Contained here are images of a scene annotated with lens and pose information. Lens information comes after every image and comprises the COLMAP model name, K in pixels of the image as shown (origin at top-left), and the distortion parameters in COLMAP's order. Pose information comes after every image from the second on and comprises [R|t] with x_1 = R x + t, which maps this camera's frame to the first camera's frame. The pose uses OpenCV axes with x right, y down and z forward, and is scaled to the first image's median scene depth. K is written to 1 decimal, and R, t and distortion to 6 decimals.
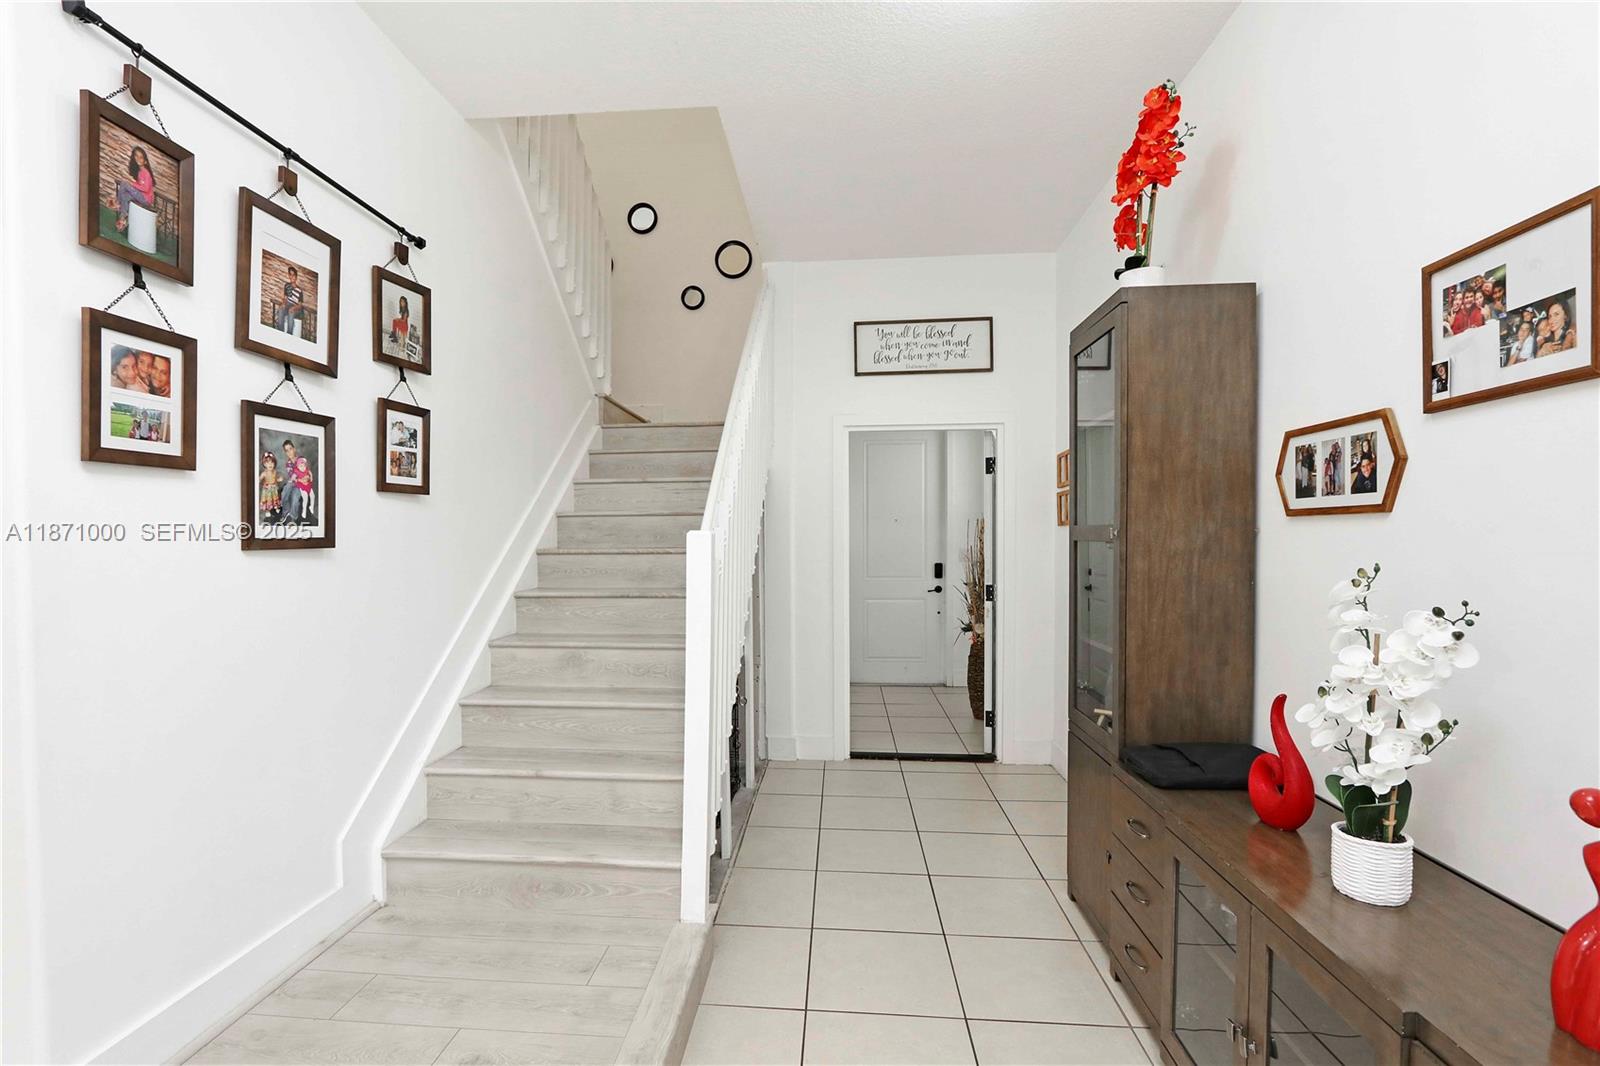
lens RADIAL K [[757.1, 0, 793.4], [0, 757.1, 546.4], [0, 0, 1]] dist [-0.009894, 0.000955]
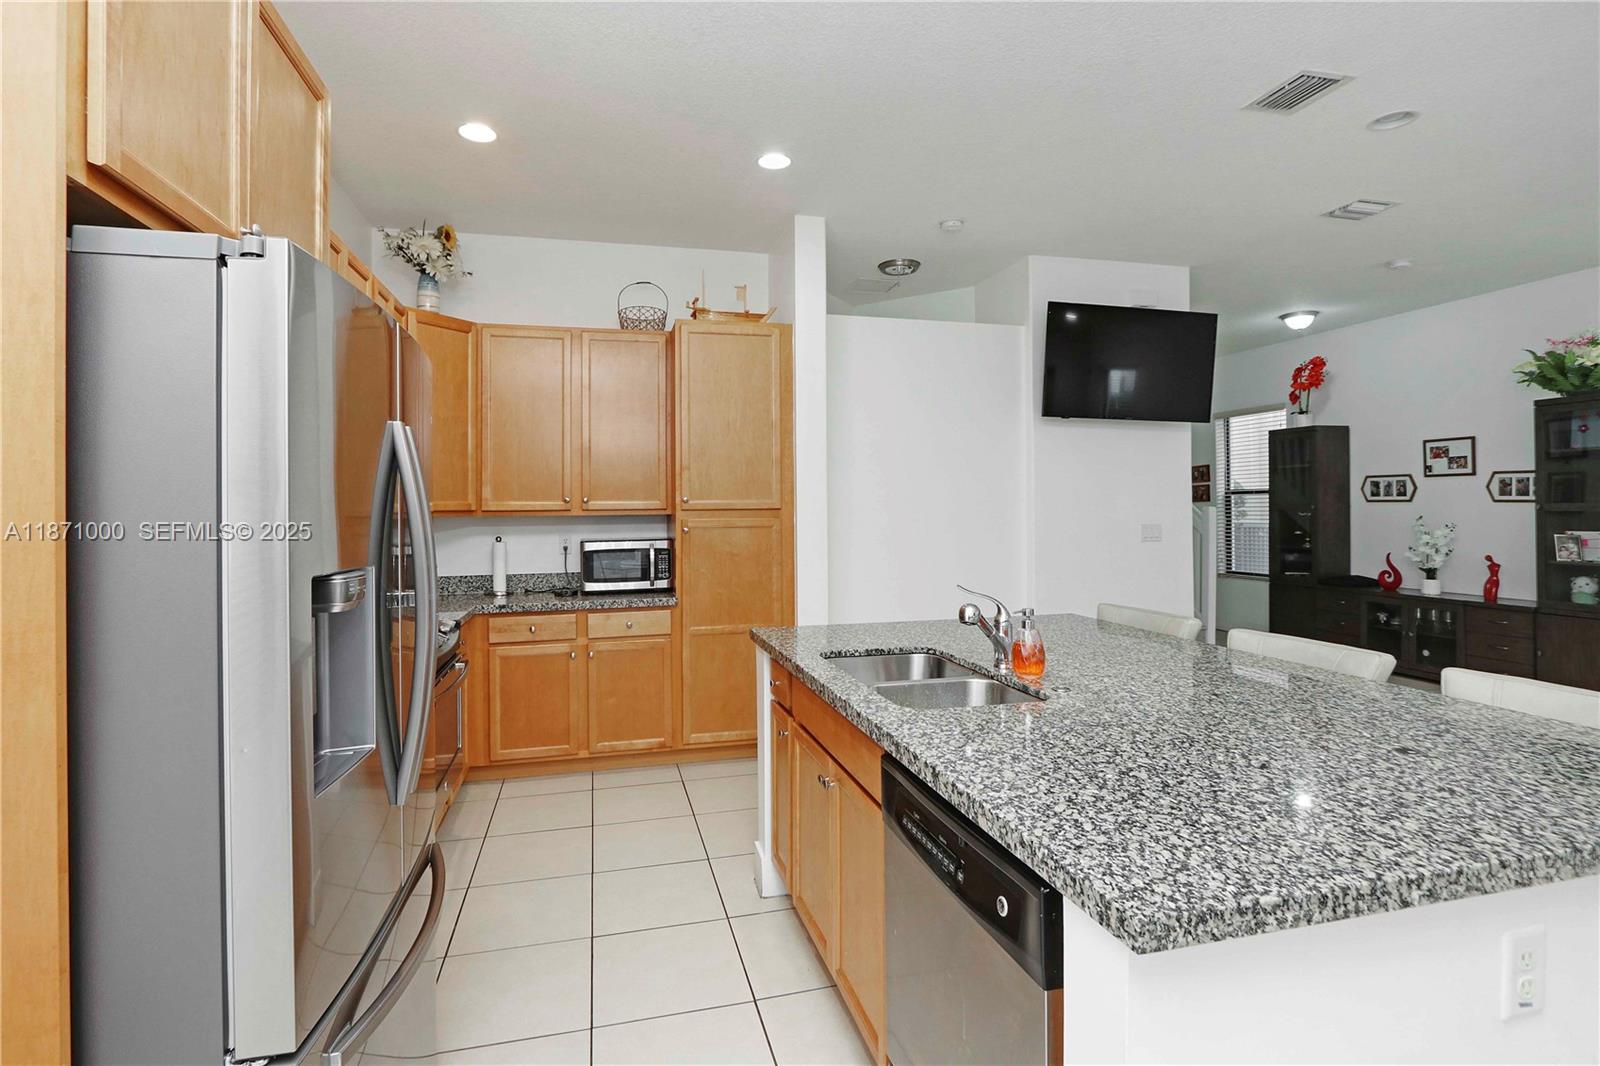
lens RADIAL K [[757.1, 0, 800.7], [0, 757.1, 503.6], [0, 0, 1]] dist [-0.009894, 0.000955]
pose [[0.950106, -0.009554, 0.311779, -3.005115], [0.013391, 0.999859, -0.010170, -0.036672], [-0.311638, 0.013838, 0.950100, -1.482481]]
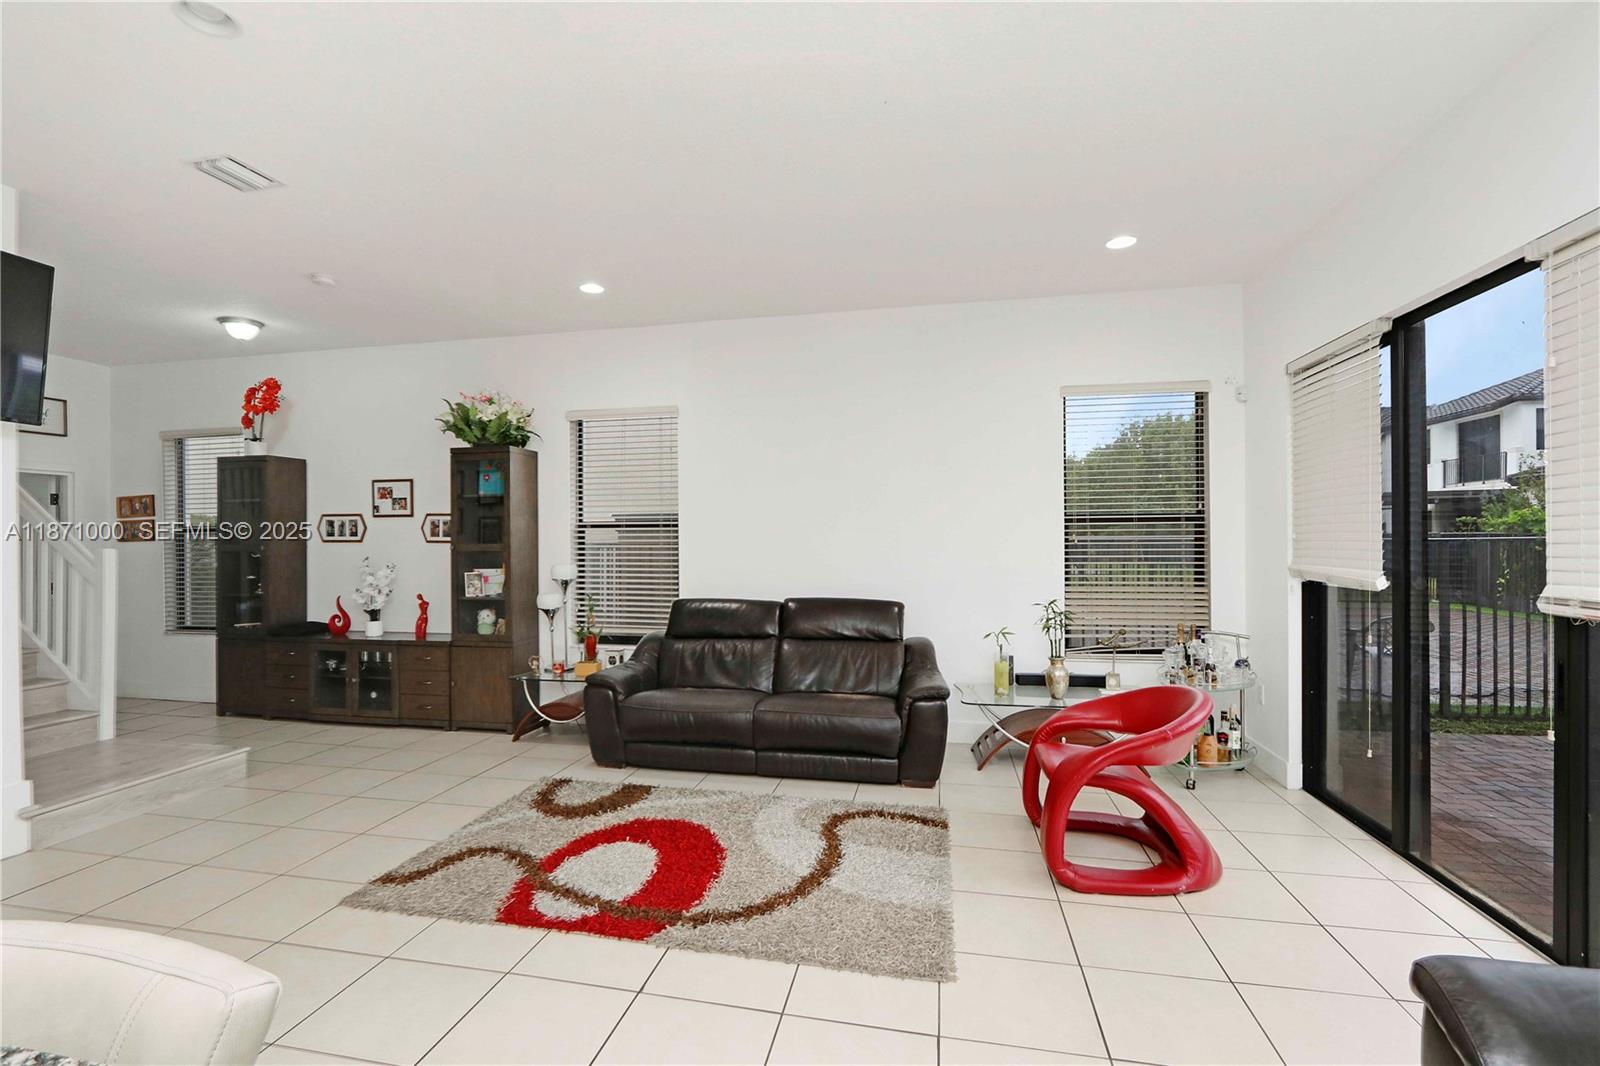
lens RADIAL K [[757.1, 0, 756.8], [0, 757.1, 543.1], [0, 0, 1]] dist [-0.009894, 0.000955]
pose [[0.169251, -0.006889, 0.985549, -2.305590], [0.012659, 0.999908, 0.004816, -0.032474], [-0.985492, 0.011661, 0.169322, -1.394241]]
